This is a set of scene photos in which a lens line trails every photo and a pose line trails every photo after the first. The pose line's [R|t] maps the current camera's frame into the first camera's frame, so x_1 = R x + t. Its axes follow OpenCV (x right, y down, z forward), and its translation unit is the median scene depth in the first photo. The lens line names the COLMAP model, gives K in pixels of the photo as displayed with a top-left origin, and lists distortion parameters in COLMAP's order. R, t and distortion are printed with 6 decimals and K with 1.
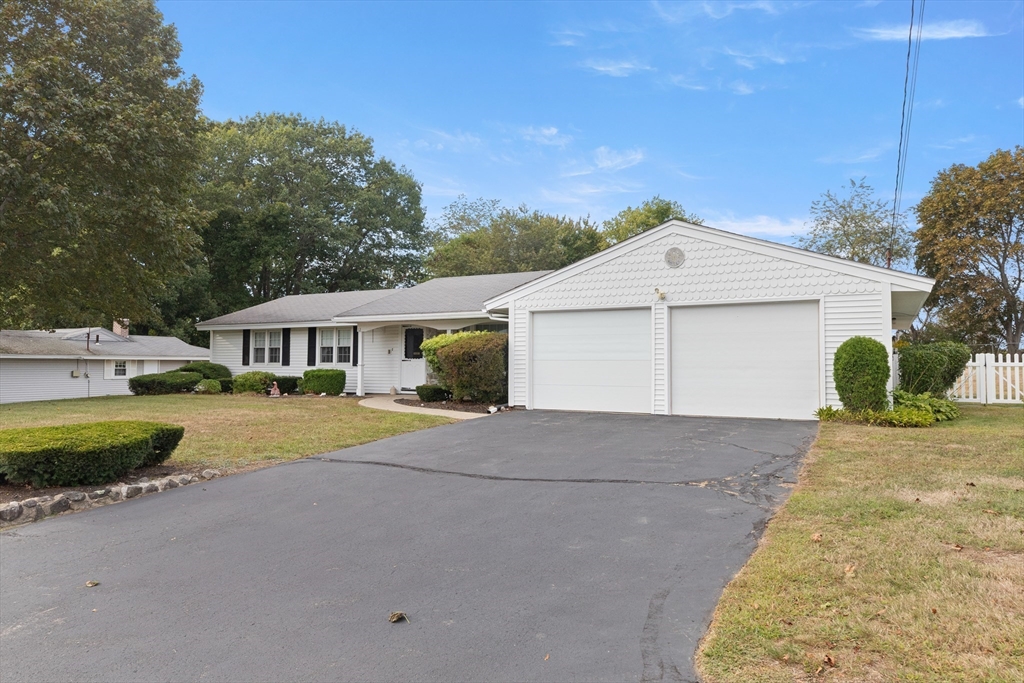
lens RADIAL K [[693.2, 0, 510.8], [0, 693.2, 328.9], [0, 0, 1]] dist [0.027319, 0.000023]
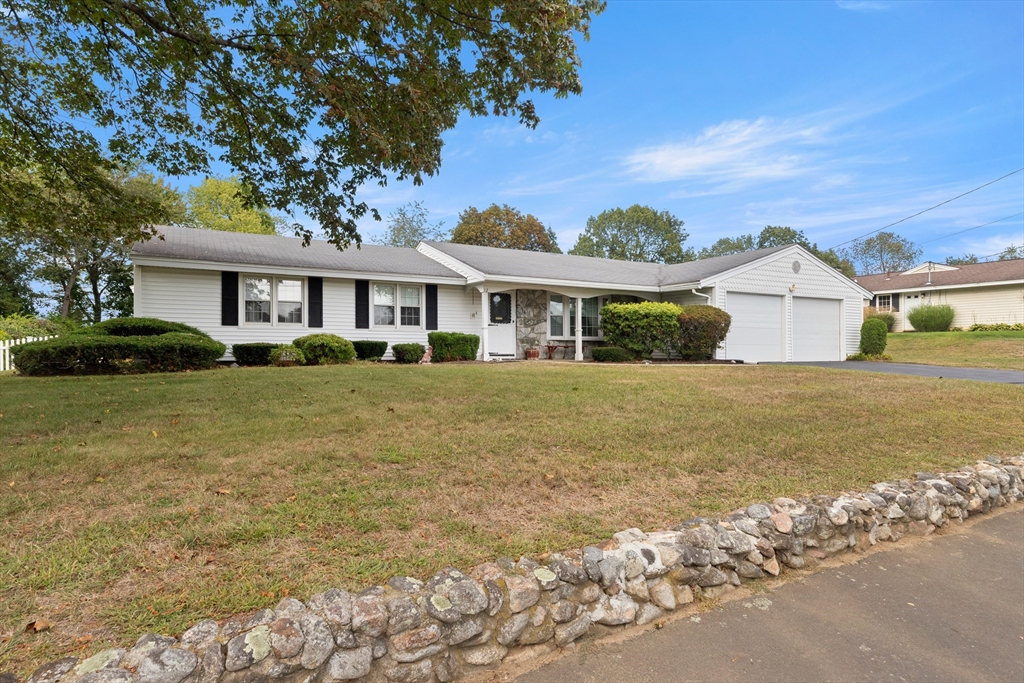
lens RADIAL K [[568.2, 0, 512.0], [0, 568.2, 341.5], [0, 0, 1]] dist [0.005195, 0.000574]
pose [[0.513682, 0.001535, 0.857979, -0.744380], [-0.049369, 0.998394, 0.027772, 0.040978], [-0.856559, -0.056624, 0.512933, 0.514646]]
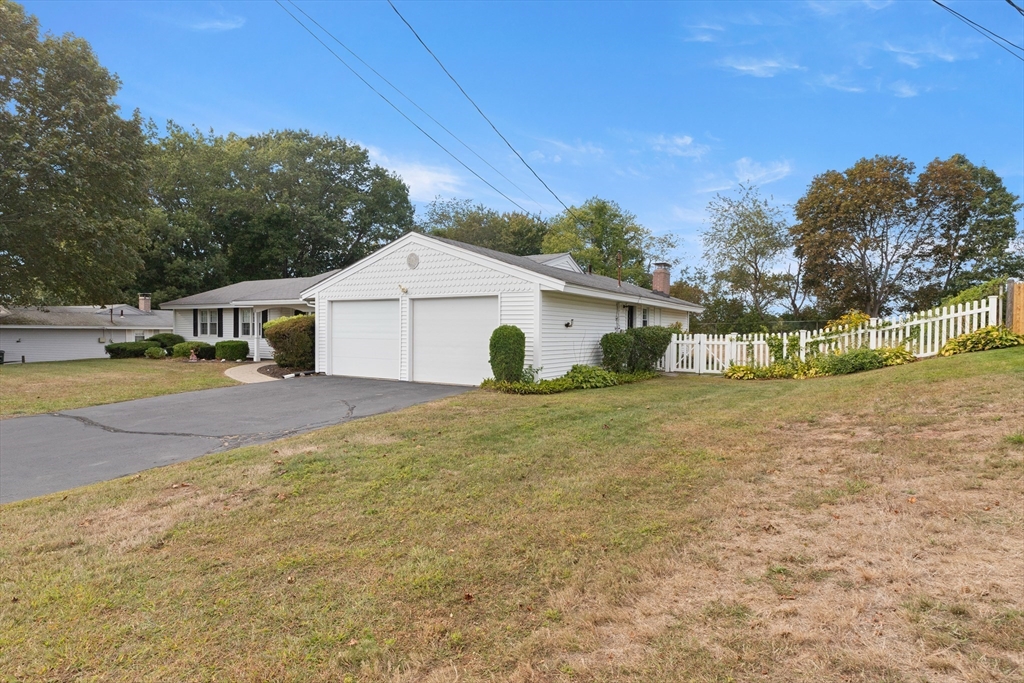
lens RADIAL K [[568.2, 0, 512.0], [0, 568.2, 341.5], [0, 0, 1]] dist [0.005195, 0.000574]
pose [[0.998643, 0.008199, -0.051423, 0.280789], [-0.004570, 0.997517, 0.070280, -0.016435], [0.051871, -0.069949, 0.996201, -0.035296]]
